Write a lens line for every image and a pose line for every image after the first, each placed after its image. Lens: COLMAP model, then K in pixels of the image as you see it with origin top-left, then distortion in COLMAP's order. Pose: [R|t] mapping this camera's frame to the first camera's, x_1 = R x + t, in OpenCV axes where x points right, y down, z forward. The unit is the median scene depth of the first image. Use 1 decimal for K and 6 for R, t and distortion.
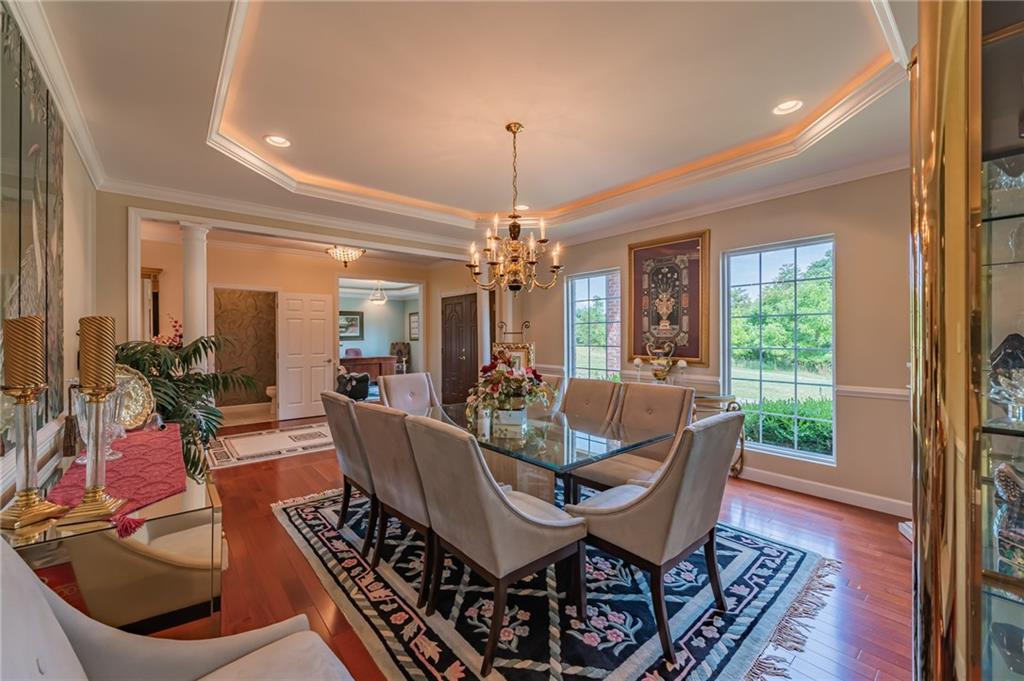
lens RADIAL K [[409.8, 0, 514.4], [0, 409.8, 338.3], [0, 0, 1]] dist [0.011461, -0.000072]
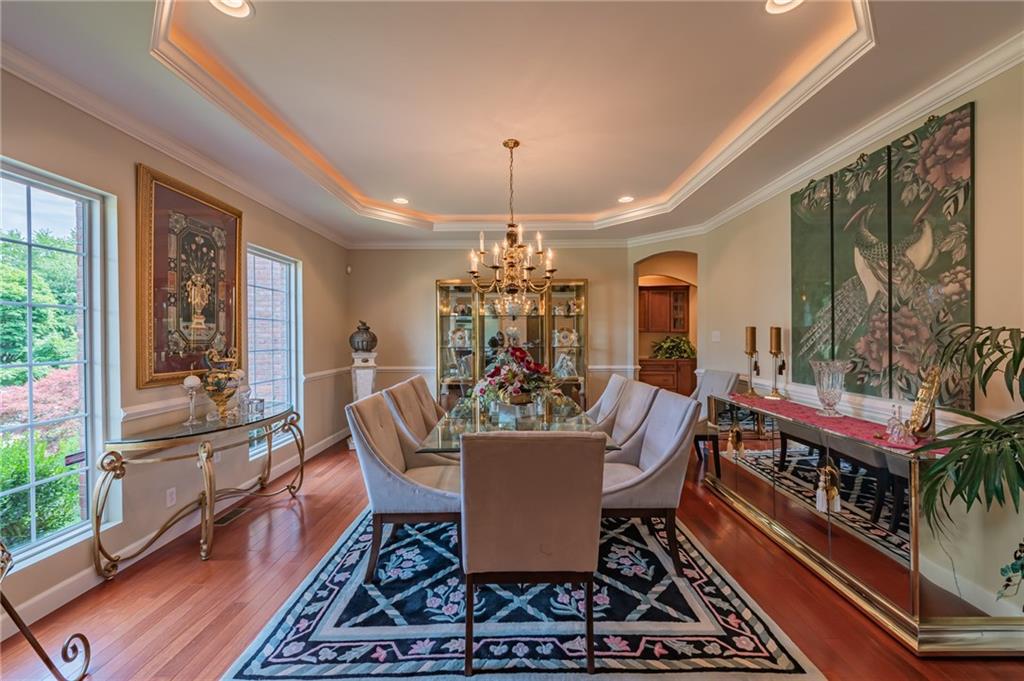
lens RADIAL K [[409.8, 0, 513.6], [0, 409.8, 338.0], [0, 0, 1]] dist [0.011461, -0.000072]
pose [[-0.759162, 0.007520, 0.650858, -0.682005], [0.013366, 0.999903, 0.004037, -0.003662], [-0.650764, 0.011764, -0.759189, 1.758855]]
